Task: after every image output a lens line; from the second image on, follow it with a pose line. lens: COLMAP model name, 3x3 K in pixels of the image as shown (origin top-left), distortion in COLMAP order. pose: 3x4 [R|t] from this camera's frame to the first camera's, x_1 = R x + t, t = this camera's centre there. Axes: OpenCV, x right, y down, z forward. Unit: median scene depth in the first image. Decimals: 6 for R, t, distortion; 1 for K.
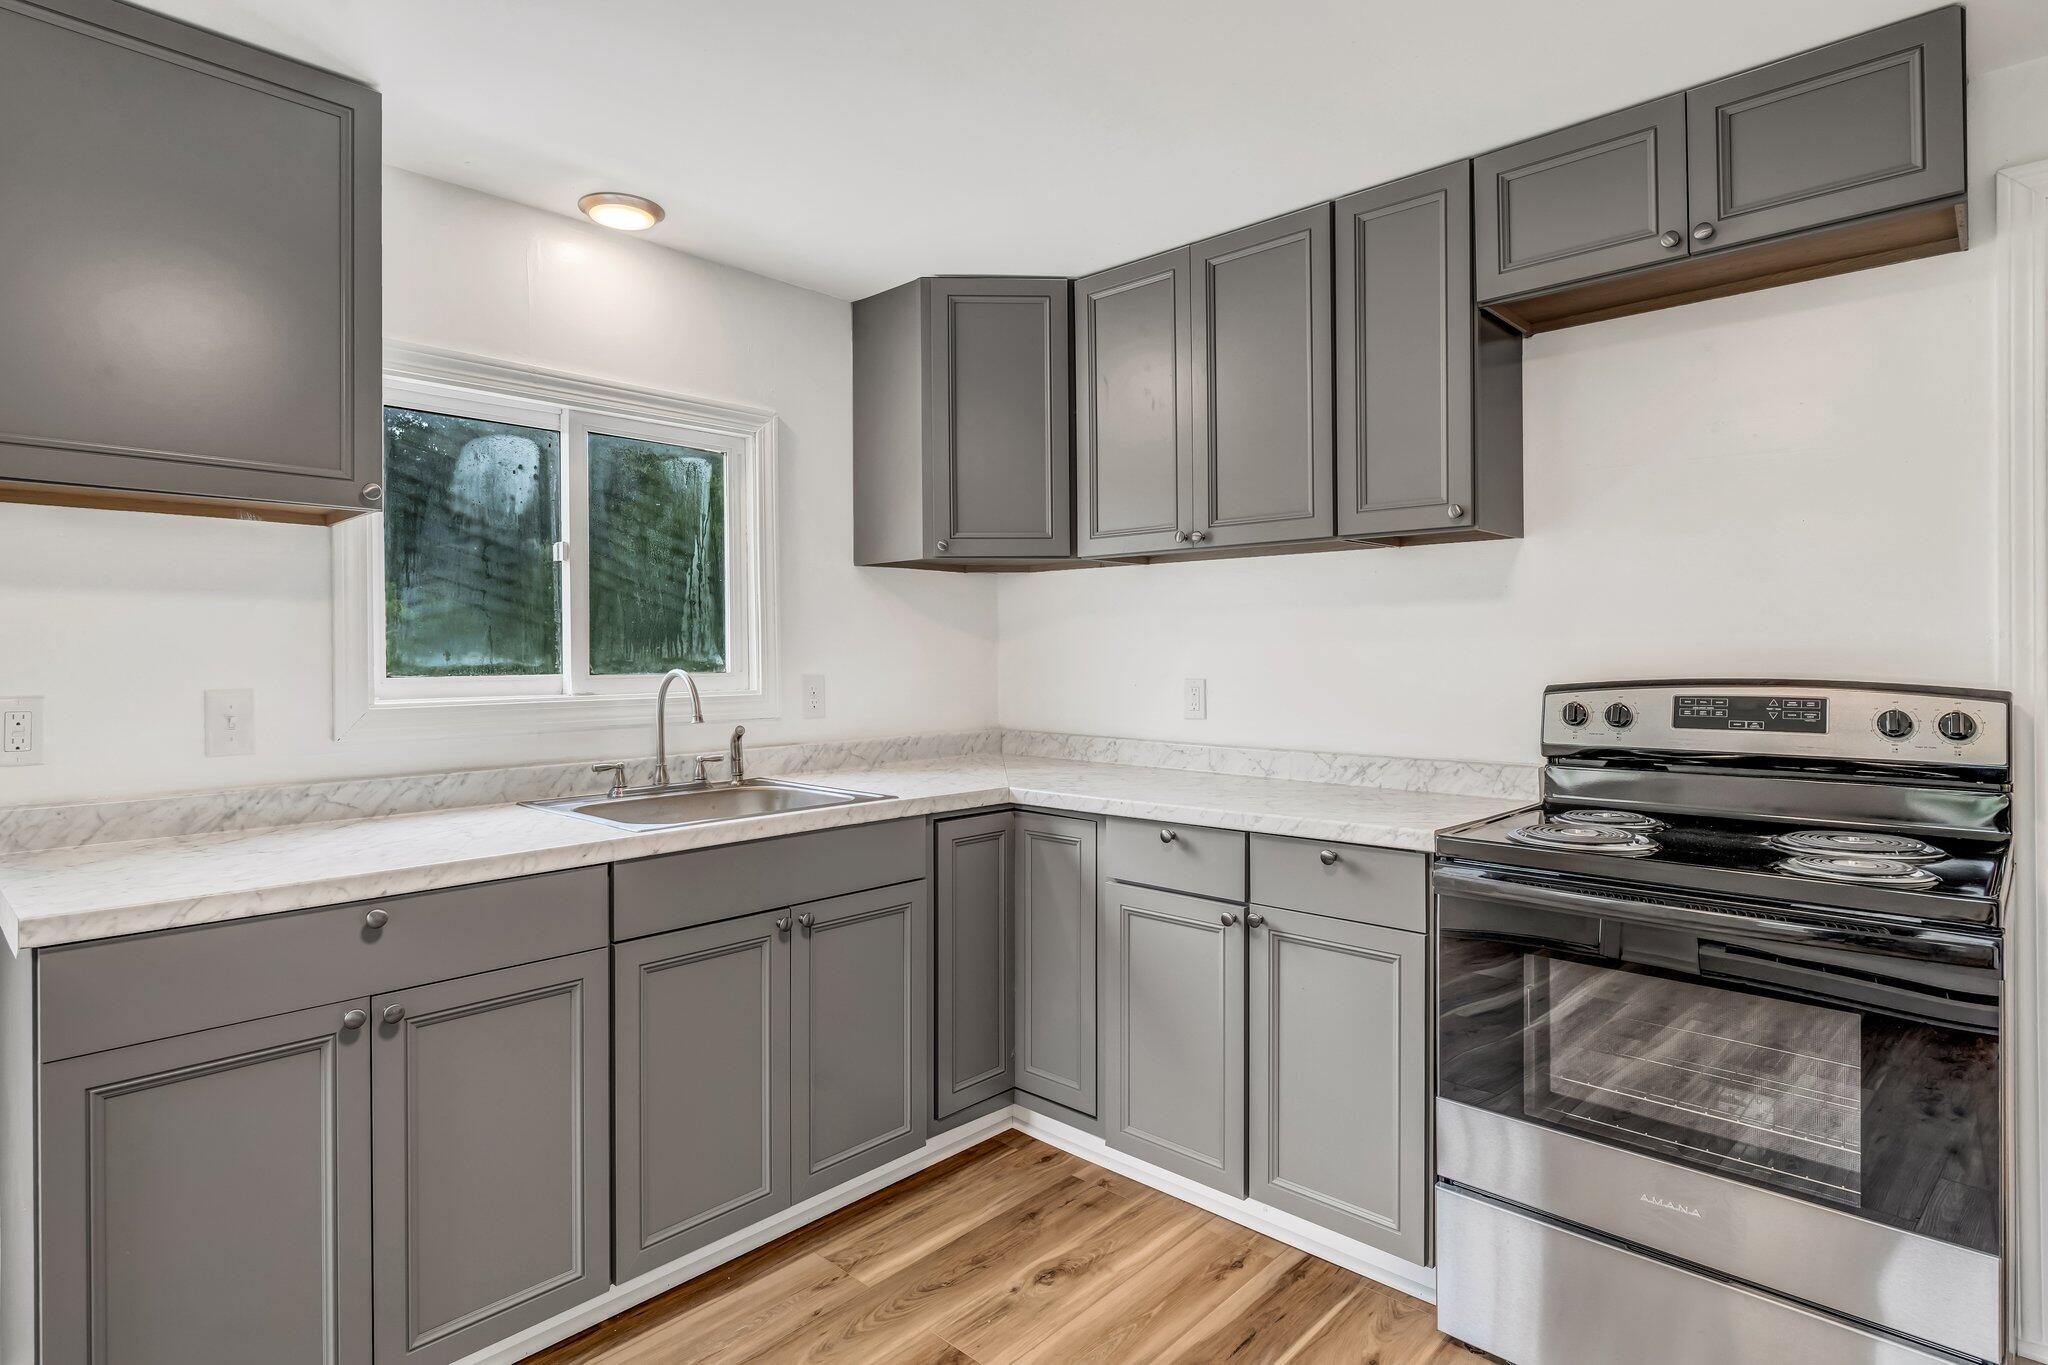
lens RADIAL K [[1073.7, 0, 1034.8], [0, 1073.7, 652.0], [0, 0, 1]] dist [-0.000557, 0.000111]
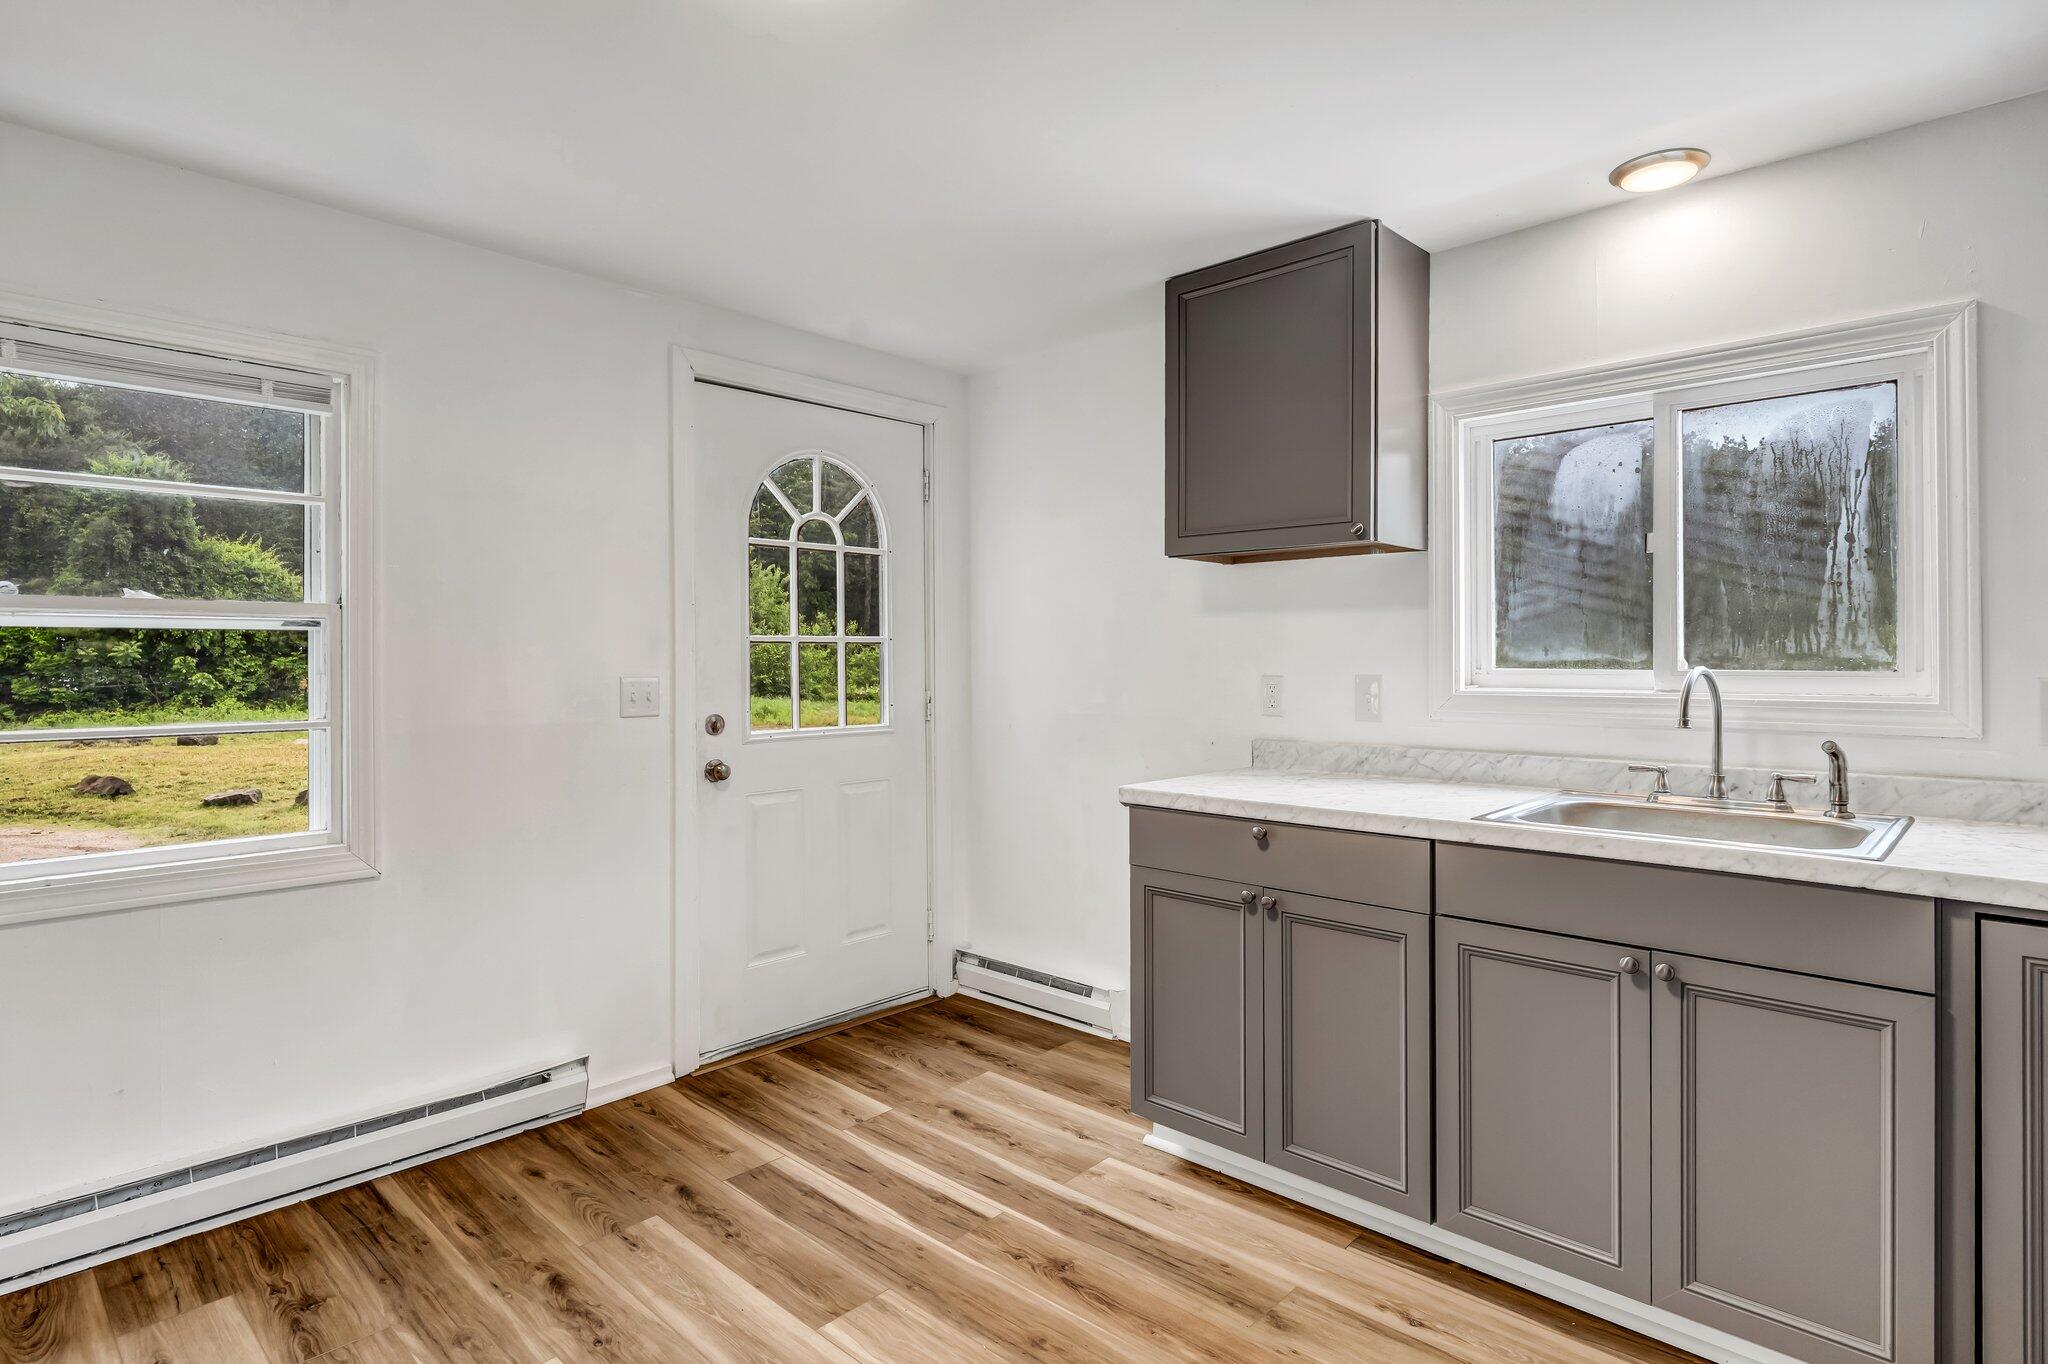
lens RADIAL K [[1073.7, 0, 1034.8], [0, 1073.7, 651.5], [0, 0, 1]] dist [-0.000557, 0.000111]
pose [[-0.011878, 0.000912, -0.999929, 0.499134], [0.007153, 0.999974, 0.000827, -0.000783], [0.999904, -0.007143, -0.011885, 0.424874]]
